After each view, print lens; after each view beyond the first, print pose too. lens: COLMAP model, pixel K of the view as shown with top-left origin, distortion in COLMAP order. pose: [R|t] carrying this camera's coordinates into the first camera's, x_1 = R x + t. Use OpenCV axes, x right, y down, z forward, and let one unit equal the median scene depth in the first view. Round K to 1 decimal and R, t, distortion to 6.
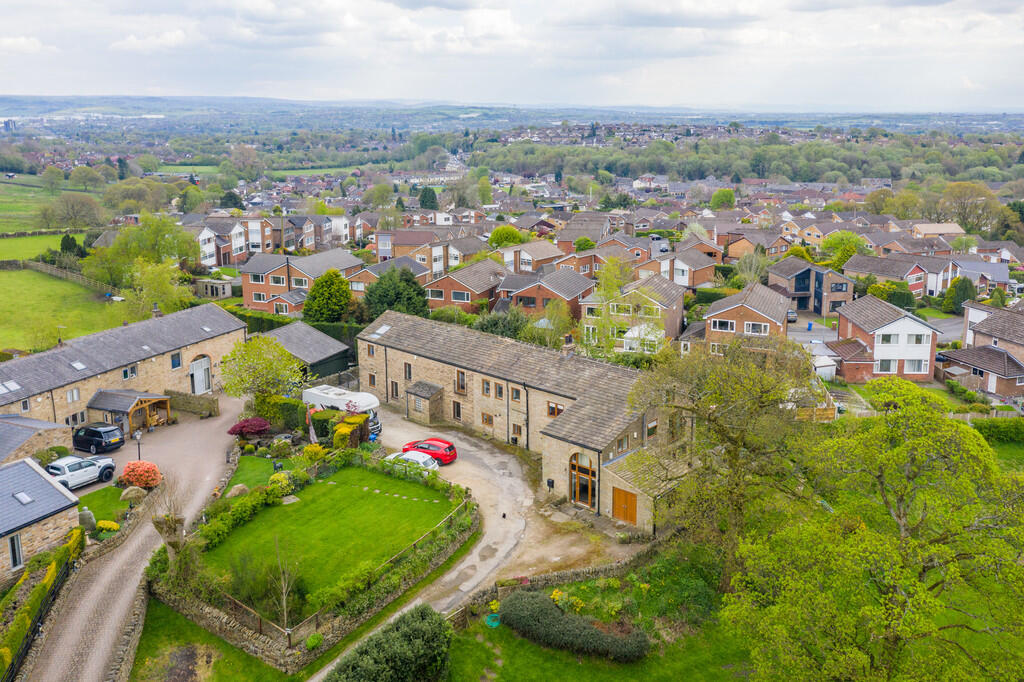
lens RADIAL K [[656.8, 0, 512.0], [0, 656.8, 341.0], [0, 0, 1]] dist [0.003010, 0.001615]
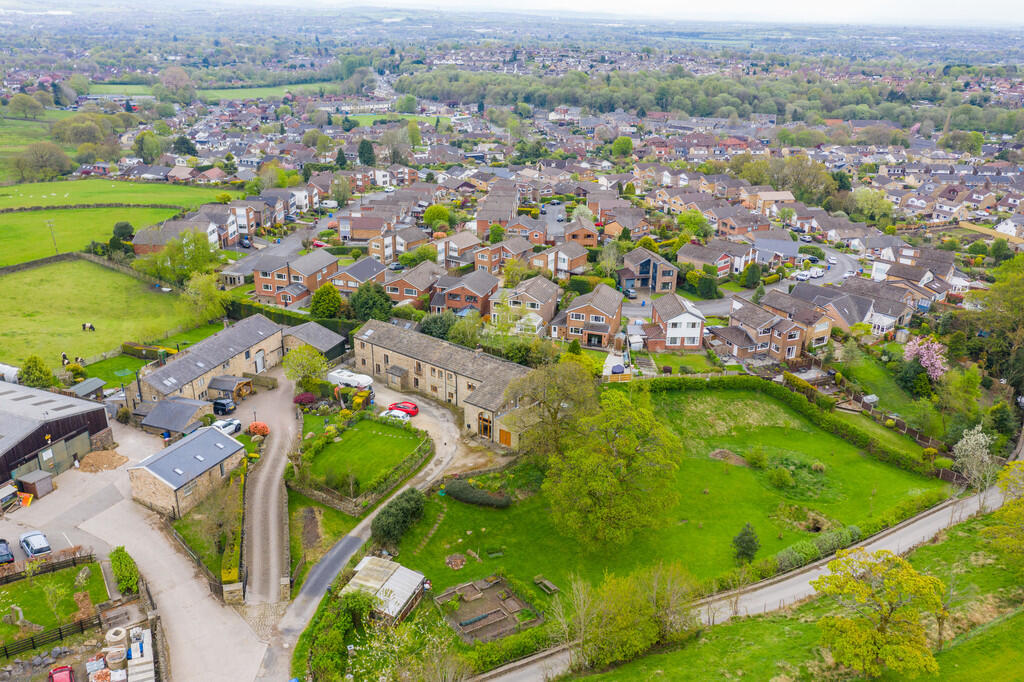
lens RADIAL K [[827.7, 0, 512.0], [0, 827.7, 341.0], [0, 0, 1]] dist [0.003491, 0.002784]
pose [[0.995336, -0.013551, 0.095510, -0.032136], [-0.007827, 0.975475, 0.219973, -0.411424], [-0.096149, -0.219695, 0.970819, -0.965639]]
